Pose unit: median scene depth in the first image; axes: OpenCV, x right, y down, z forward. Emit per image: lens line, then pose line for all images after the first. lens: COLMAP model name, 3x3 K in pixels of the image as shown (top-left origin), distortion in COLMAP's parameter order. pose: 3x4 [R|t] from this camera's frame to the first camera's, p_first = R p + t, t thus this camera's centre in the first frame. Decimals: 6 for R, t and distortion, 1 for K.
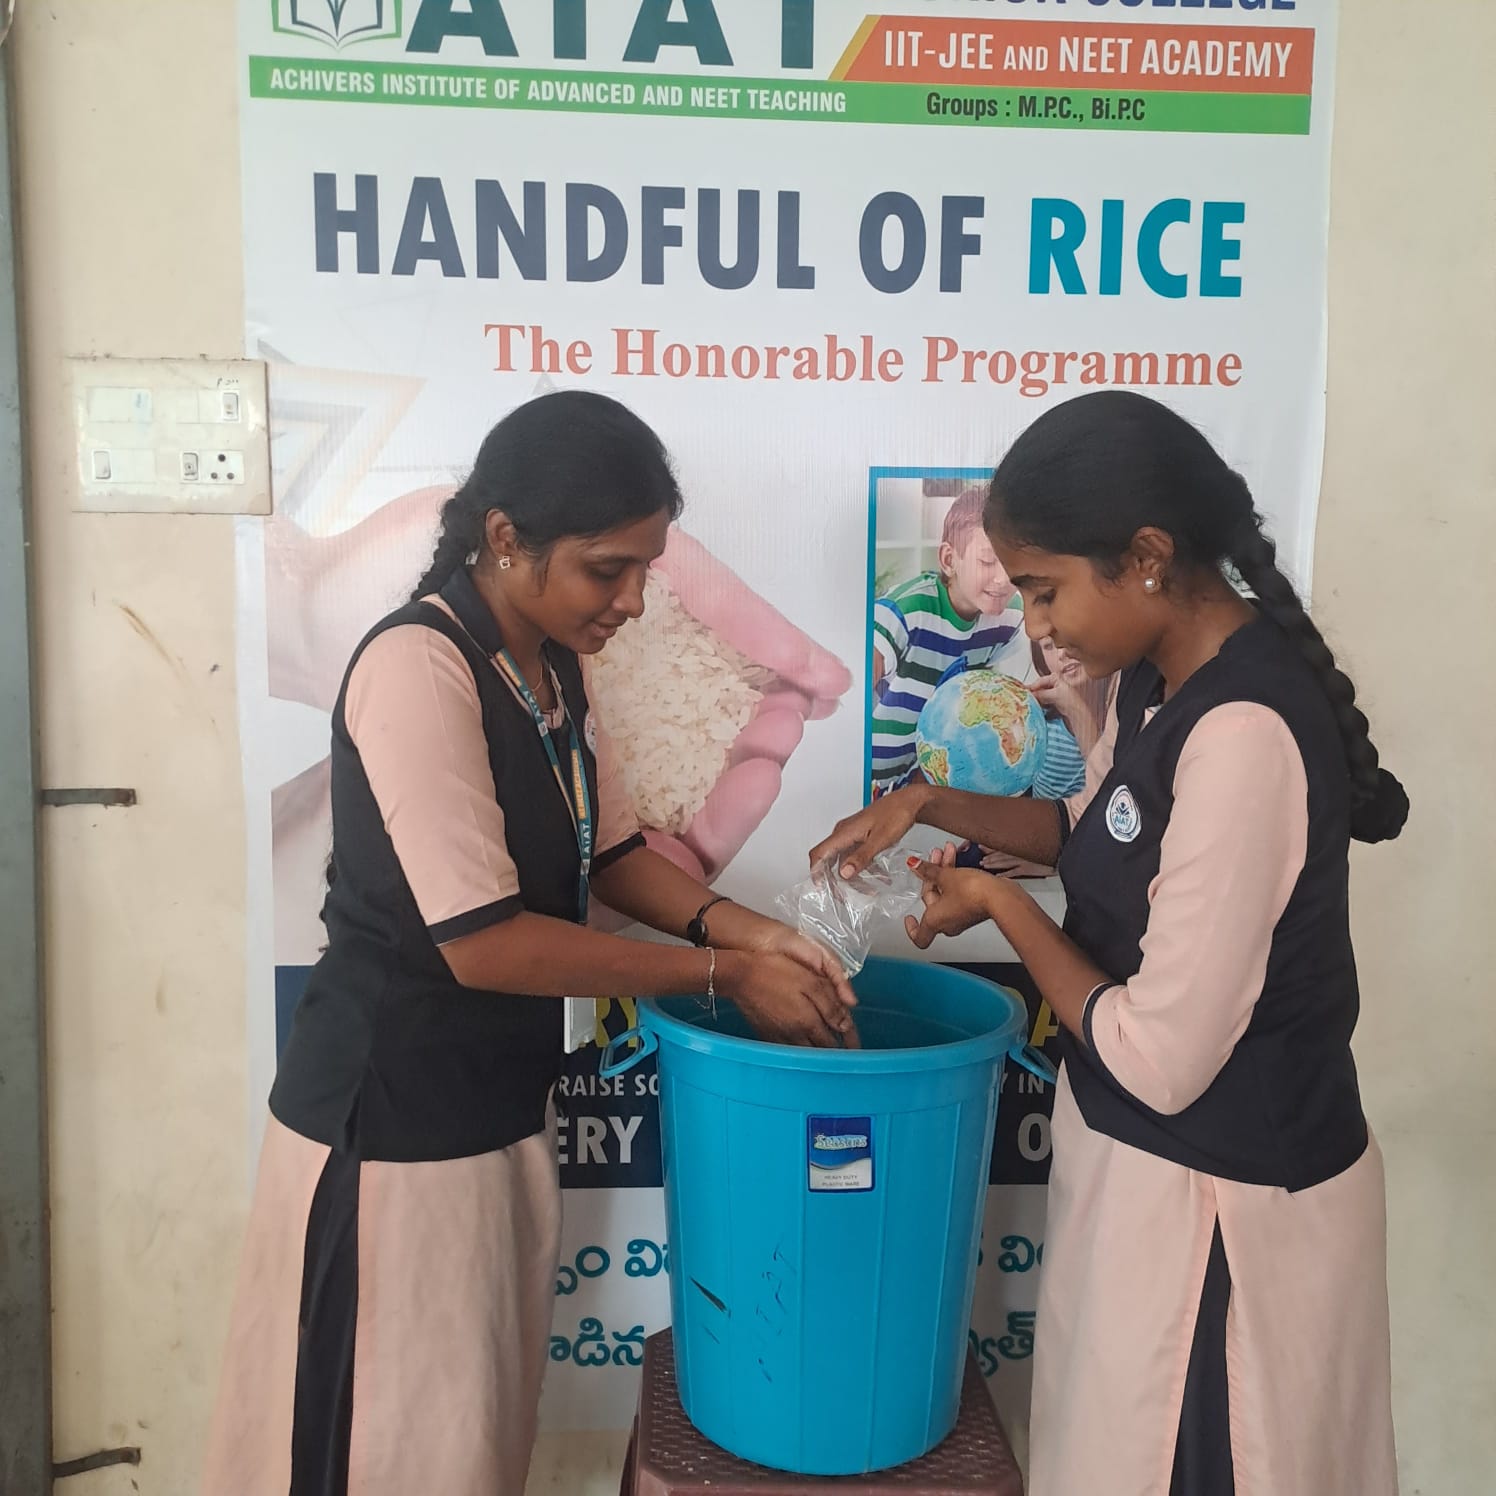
lens RADIAL K [[1456.2, 0, 733.4], [0, 1456.2, 767.8], [0, 0, 1]] dist [0.035036, 0.000000]
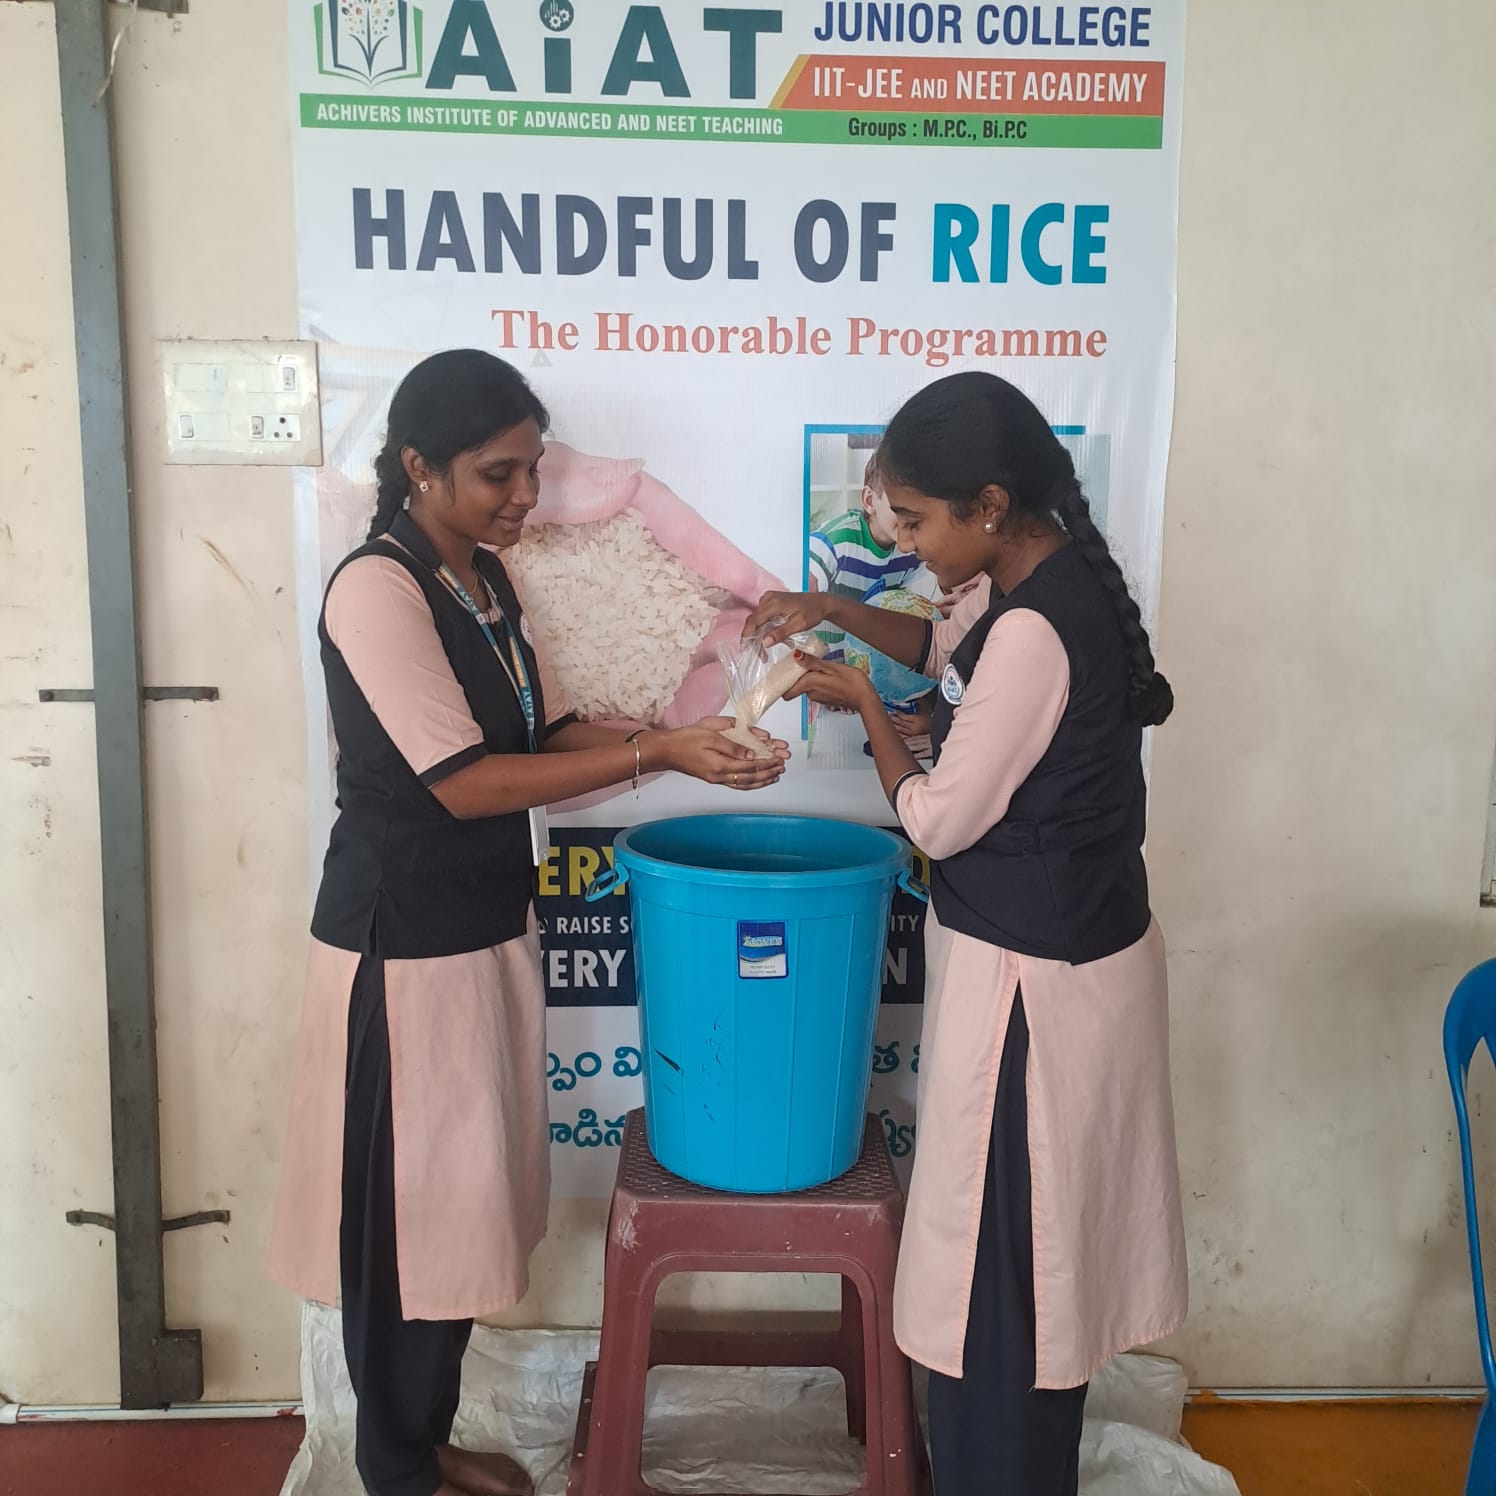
lens RADIAL K [[1456.2, 0, 748.8], [0, 1456.2, 763.3], [0, 0, 1]] dist [0.035036, 0.000000]
pose [[0.999973, -0.003120, -0.006689, 0.054928], [0.003402, 0.999086, 0.042605, 0.028588], [0.006550, -0.042626, 0.999070, -0.253842]]
